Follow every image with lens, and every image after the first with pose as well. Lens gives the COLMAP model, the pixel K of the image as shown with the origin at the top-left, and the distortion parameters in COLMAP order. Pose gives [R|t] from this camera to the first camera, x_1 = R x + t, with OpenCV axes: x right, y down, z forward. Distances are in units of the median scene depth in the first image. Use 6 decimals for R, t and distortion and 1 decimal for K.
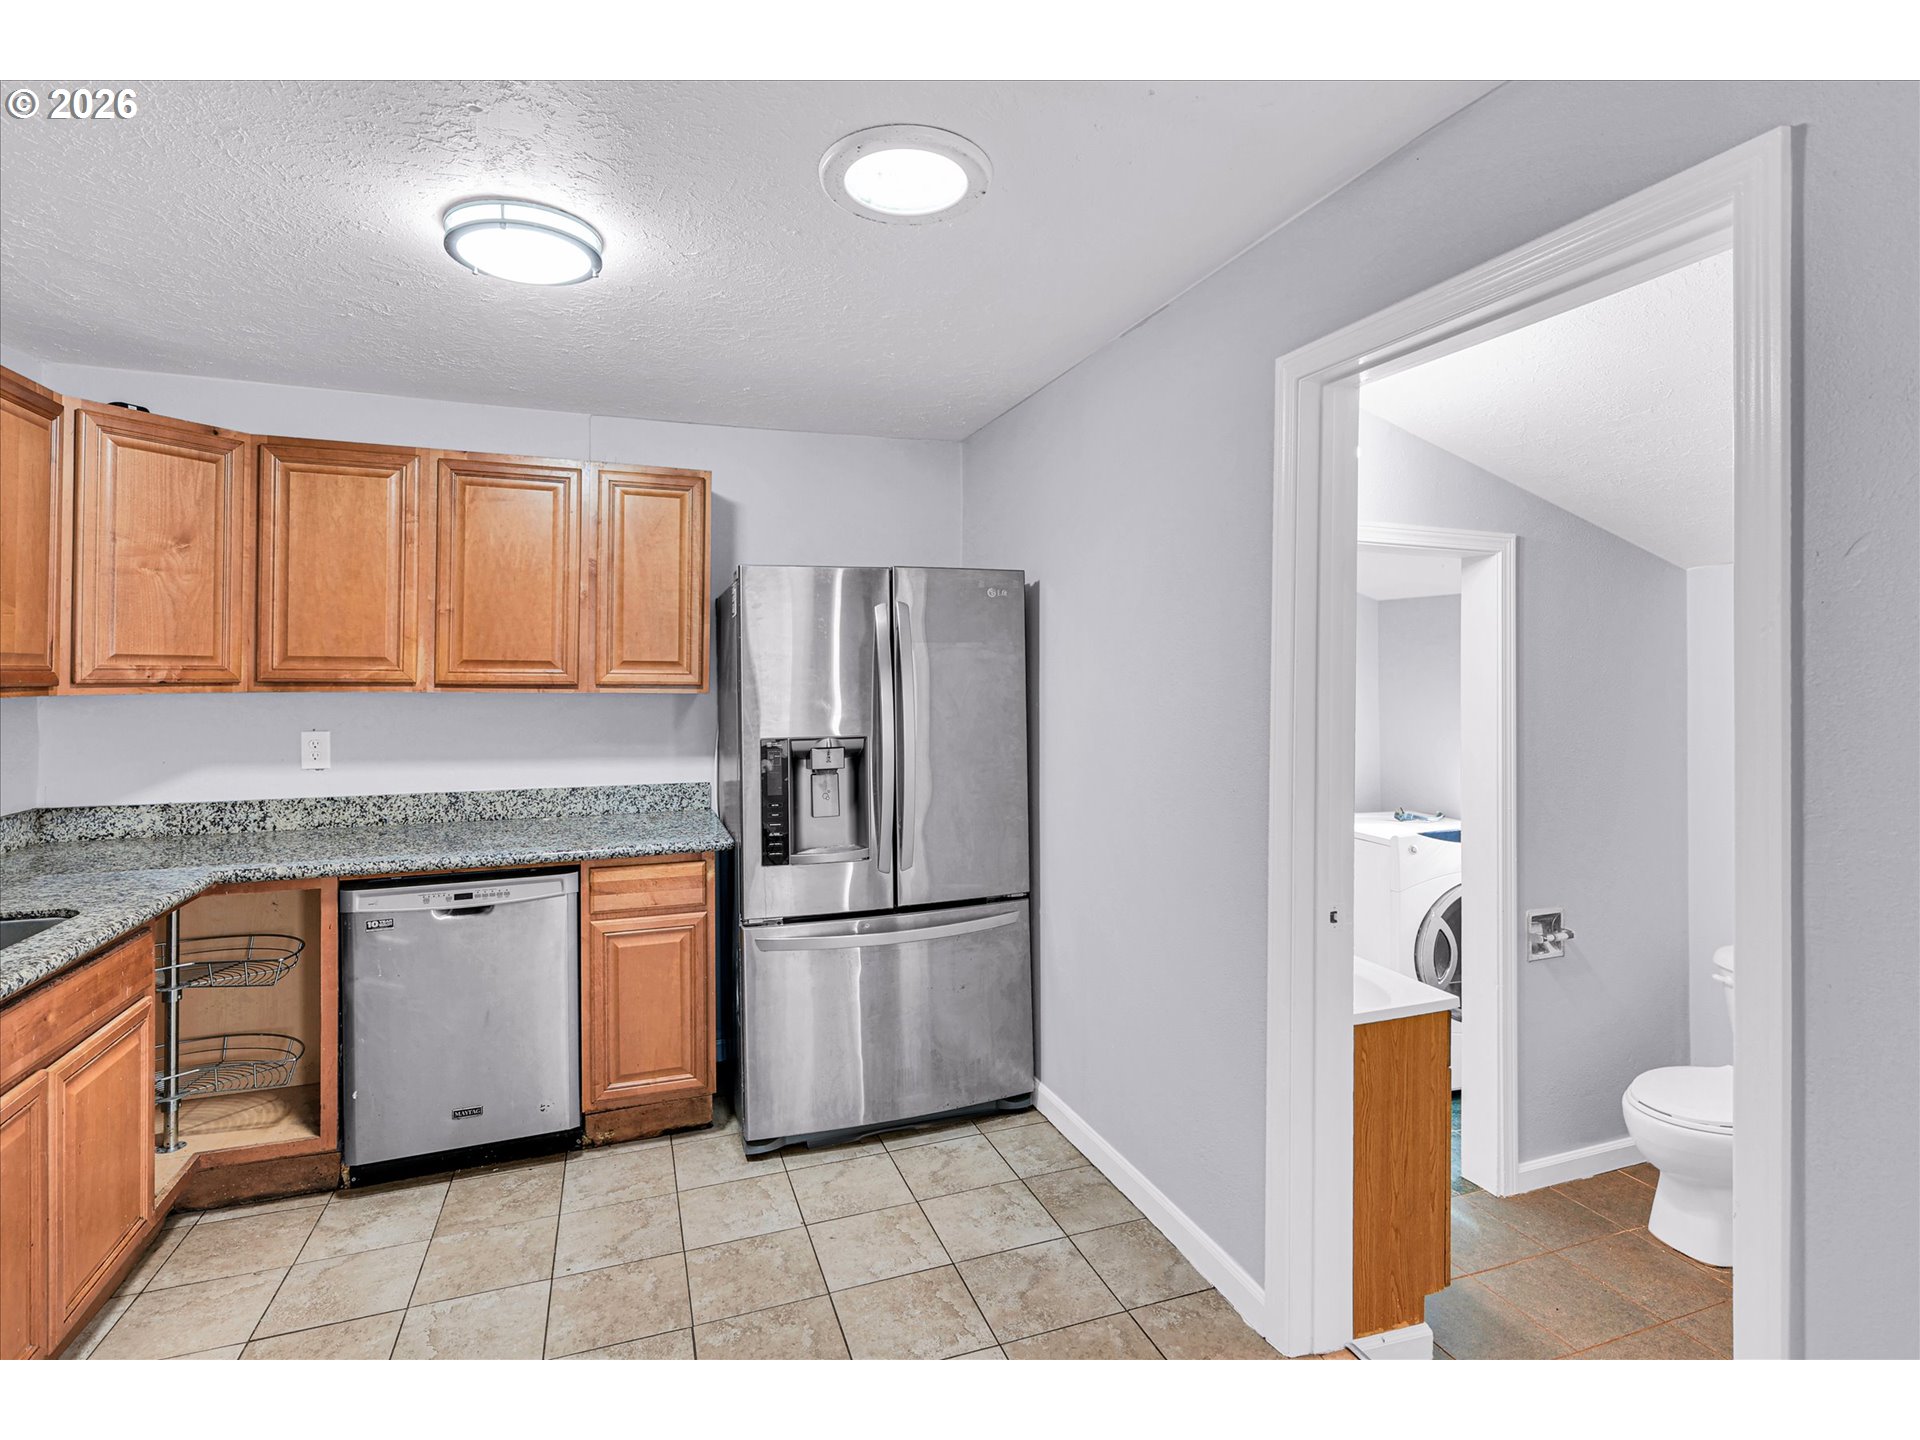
lens RADIAL K [[958.6, 0, 1008.5], [0, 958.6, 662.8], [0, 0, 1]] dist [-0.001889, 0.001053]
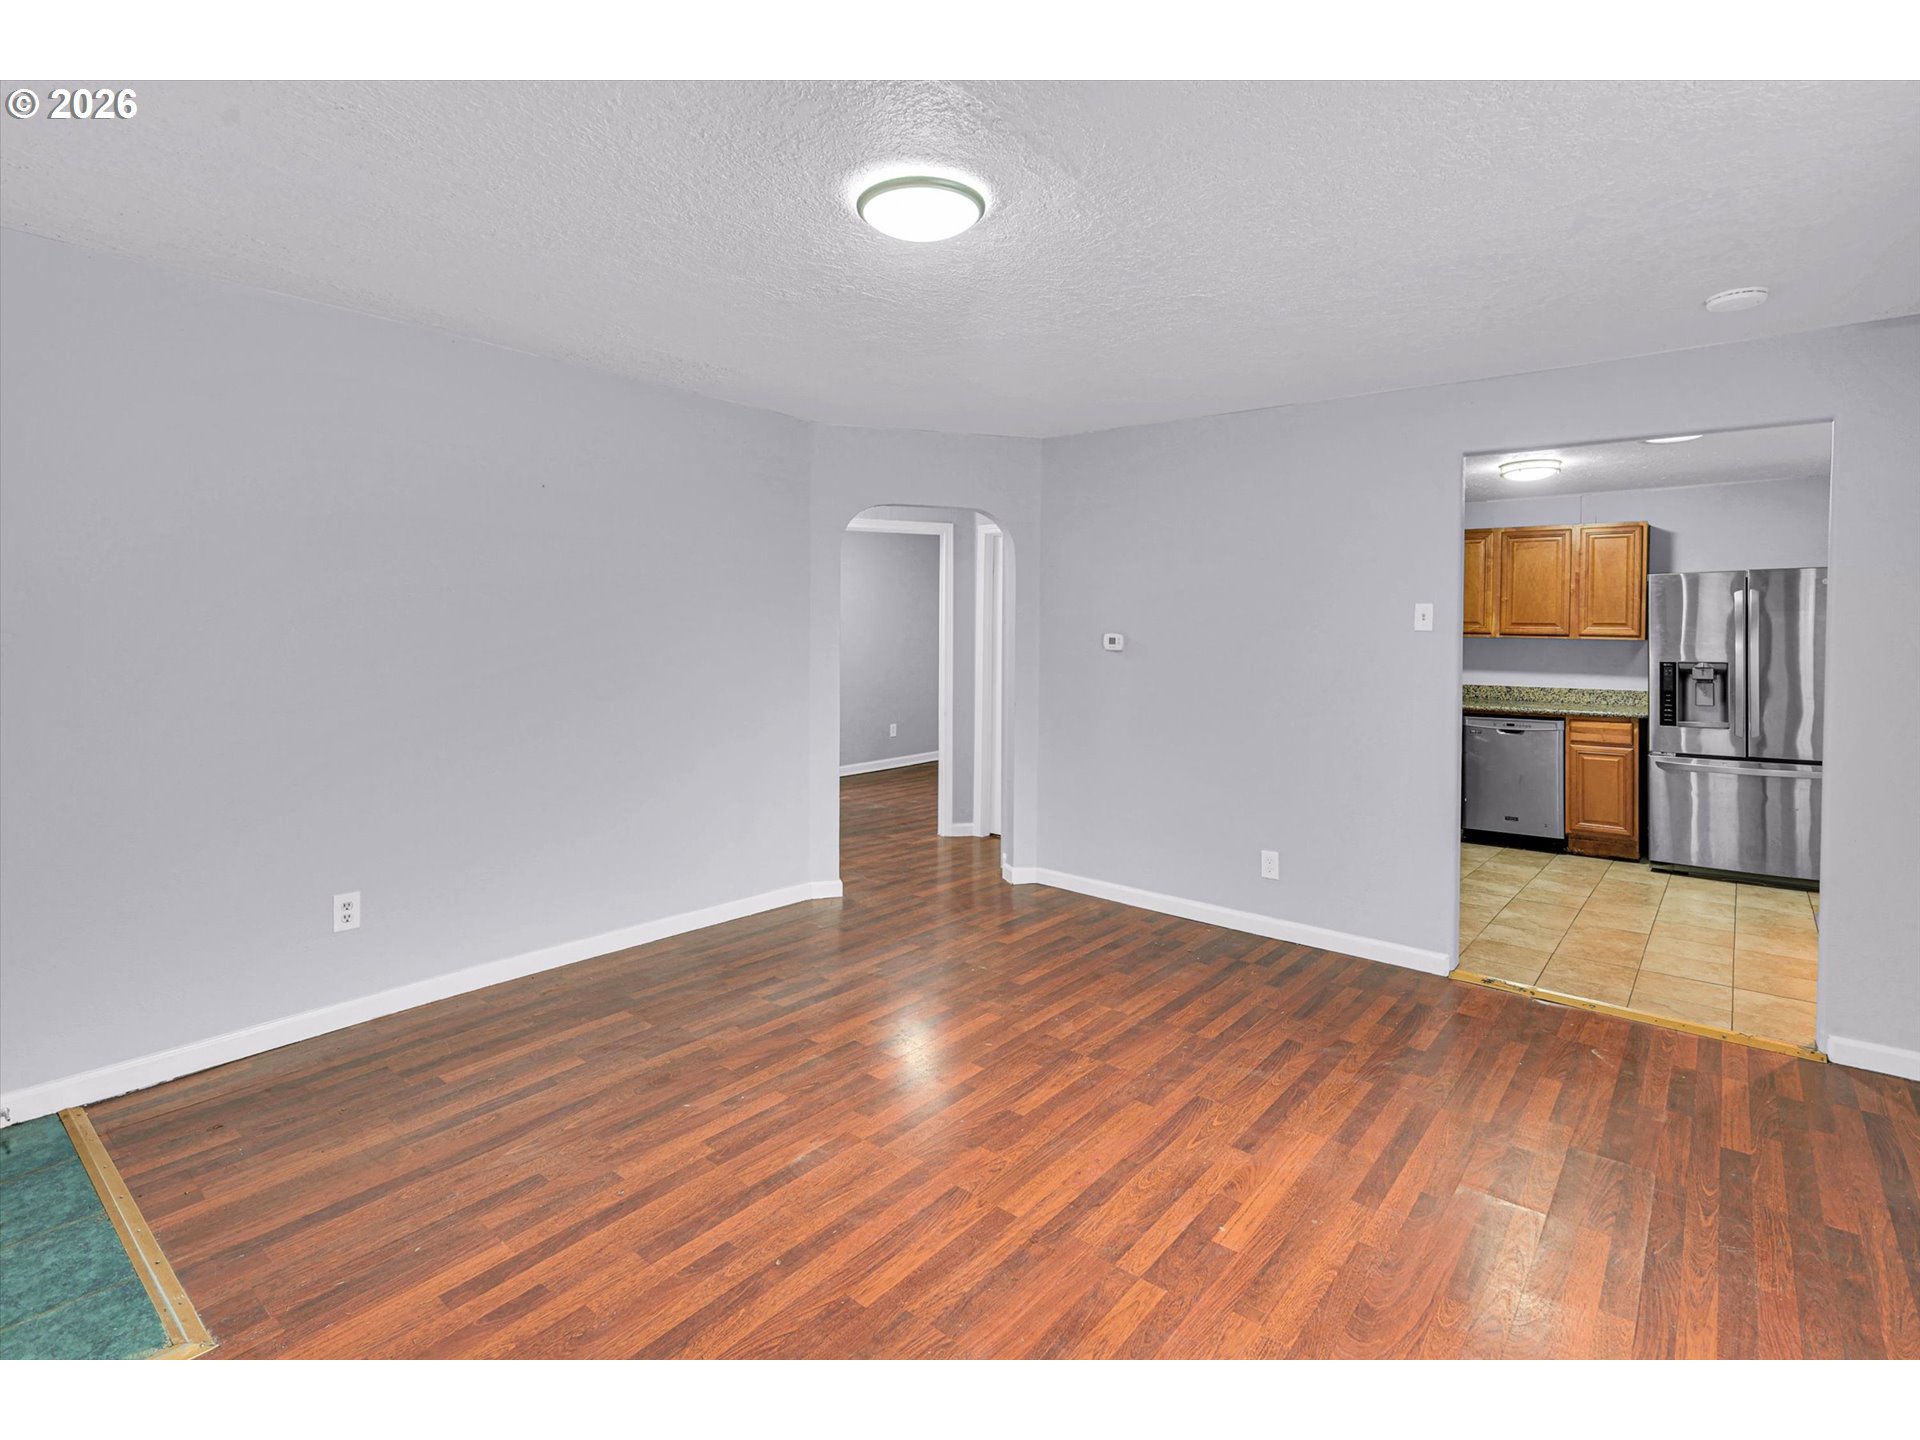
lens RADIAL K [[950.2, 0, 961.7], [0, 950.2, 634.4], [0, 0, 1]] dist [-0.000001, -0.000039]
pose [[0.484950, 0.007652, -0.874508, 0.750117], [0.000664, 0.999958, 0.009118, 0.003299], [0.874542, -0.005002, 0.484925, -1.203447]]
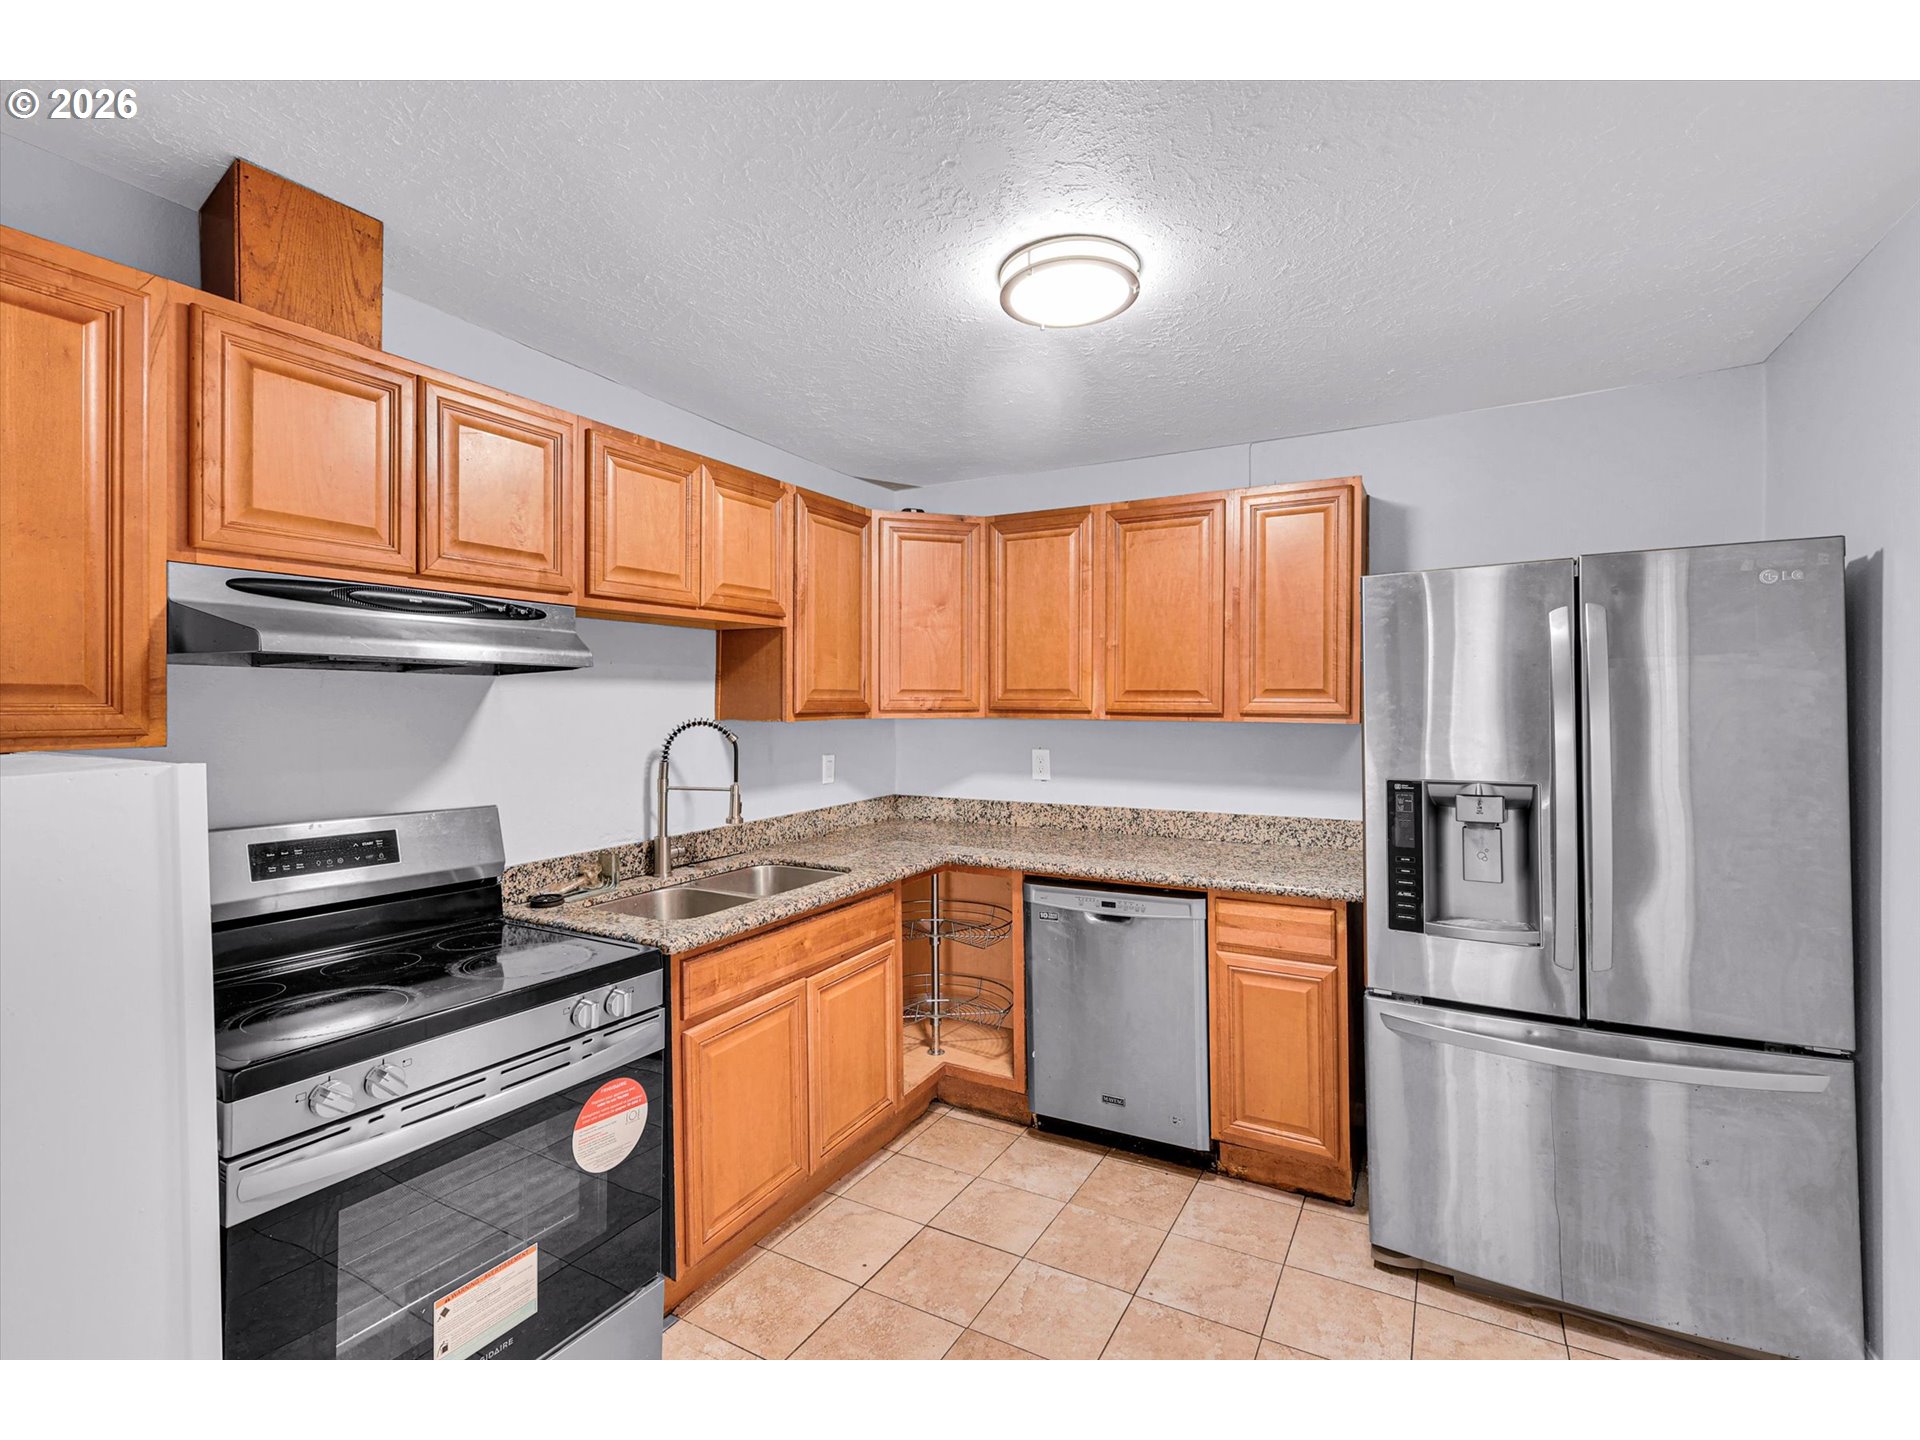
lens RADIAL K [[892.1, 0, 957.3], [0, 892.1, 706.8], [0, 0, 1]] dist [-0.000152, 0.000029]
pose [[0.634847, 0.001694, -0.772636, 0.107827], [0.011909, 0.999857, 0.011977, 0.001398], [0.772546, -0.016805, 0.634736, 0.202901]]
